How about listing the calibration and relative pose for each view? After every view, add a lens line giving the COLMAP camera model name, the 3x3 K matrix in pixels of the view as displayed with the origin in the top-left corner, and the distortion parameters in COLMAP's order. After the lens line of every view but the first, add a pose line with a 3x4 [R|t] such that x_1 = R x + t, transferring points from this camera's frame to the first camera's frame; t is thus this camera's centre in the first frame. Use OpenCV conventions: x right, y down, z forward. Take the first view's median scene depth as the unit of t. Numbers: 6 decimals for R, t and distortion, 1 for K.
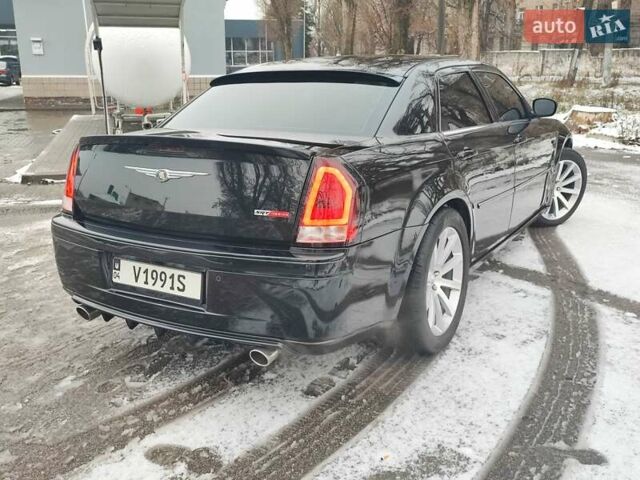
lens RADIAL K [[633.3, 0, 318.2], [0, 633.3, 240.5], [0, 0, 1]] dist [0.020991, 0.009102]
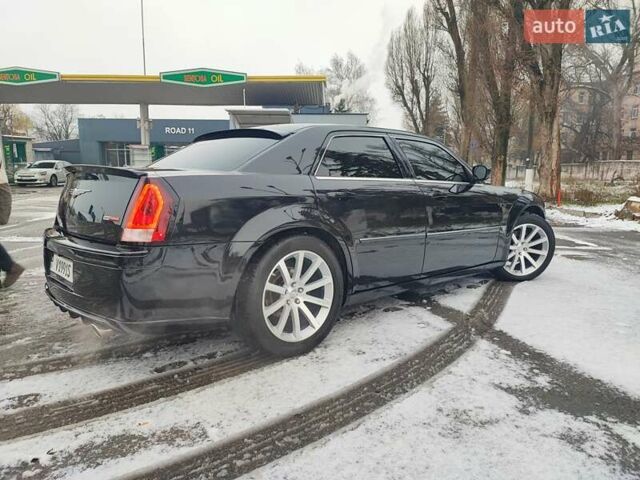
lens RADIAL K [[461.2, 0, 318.3], [0, 461.2, 238.1], [0, 0, 1]] dist [0.043680, -0.049810]
pose [[0.953838, 0.054446, -0.295345, 0.474407], [-0.091956, 0.989143, -0.114634, 0.052131], [0.285897, 0.136501, 0.948489, 0.167126]]
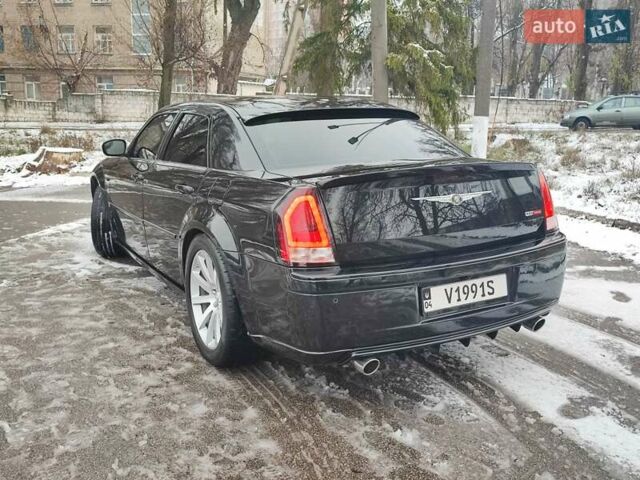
lens RADIAL K [[633.3, 0, 318.2], [0, 633.3, 240.5], [0, 0, 1]] dist [0.020991, 0.009102]
pose [[0.499436, -0.167598, 0.849985, -1.099375], [0.223582, 0.972809, 0.060444, -0.127952], [-0.837003, 0.159854, 0.523328, 0.530151]]
